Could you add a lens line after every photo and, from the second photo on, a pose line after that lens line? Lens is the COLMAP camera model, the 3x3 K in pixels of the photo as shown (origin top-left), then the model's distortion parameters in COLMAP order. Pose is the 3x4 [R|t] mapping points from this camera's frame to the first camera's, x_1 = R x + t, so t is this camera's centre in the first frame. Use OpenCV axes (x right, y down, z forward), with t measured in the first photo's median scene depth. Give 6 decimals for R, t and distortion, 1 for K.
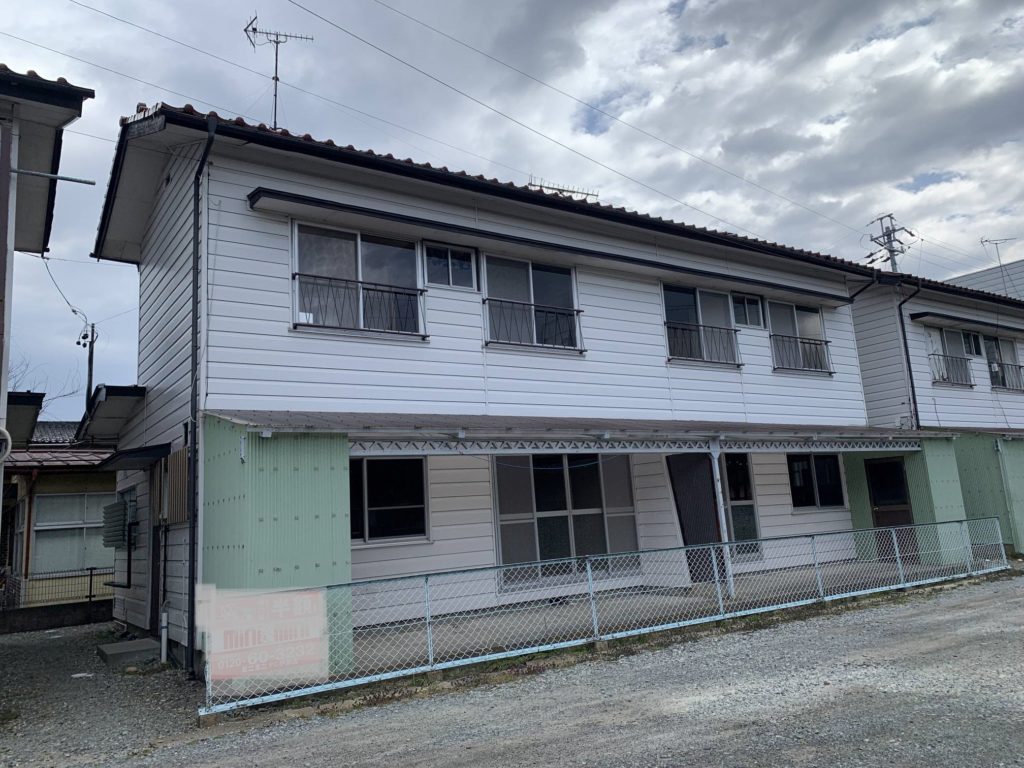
lens RADIAL K [[781.0, 0, 512.2], [0, 781.0, 381.8], [0, 0, 1]] dist [0.032742, -0.008314]
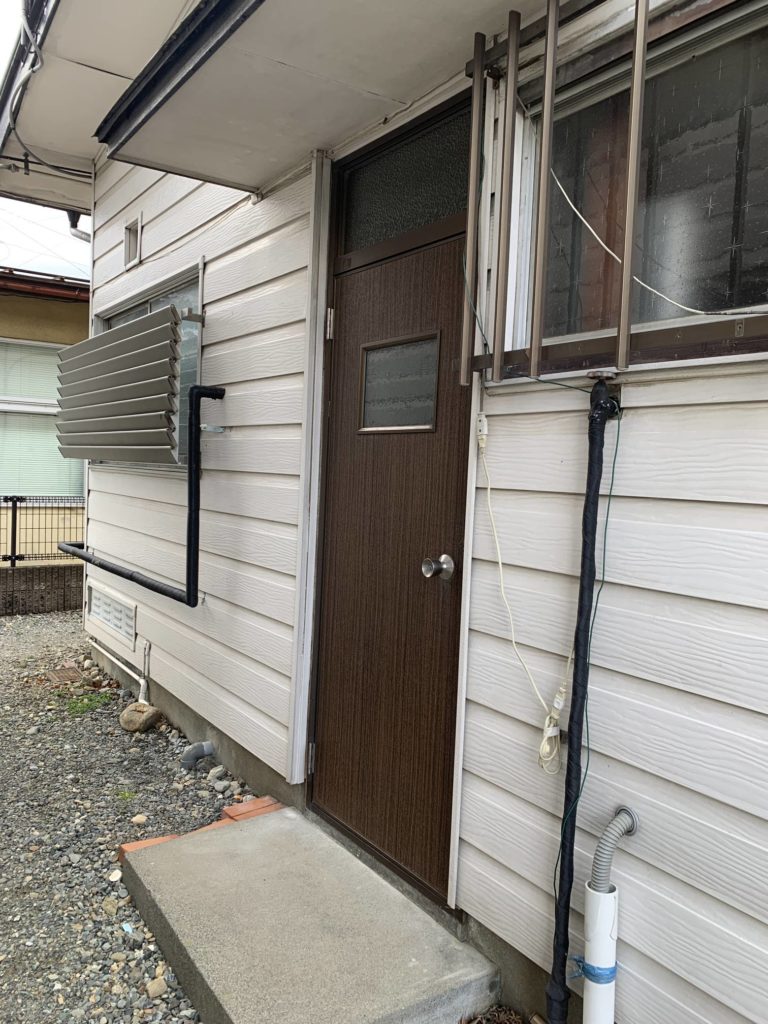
lens RADIAL K [[781.0, 0, 383.4], [0, 781.0, 507.9], [0, 0, 1]] dist [0.032742, -0.008314]
pose [[0.994008, 0.108699, 0.011536, -1.031351], [-0.108605, 0.970124, 0.216945, 0.378955], [0.012391, -0.216898, 0.976116, 1.761673]]
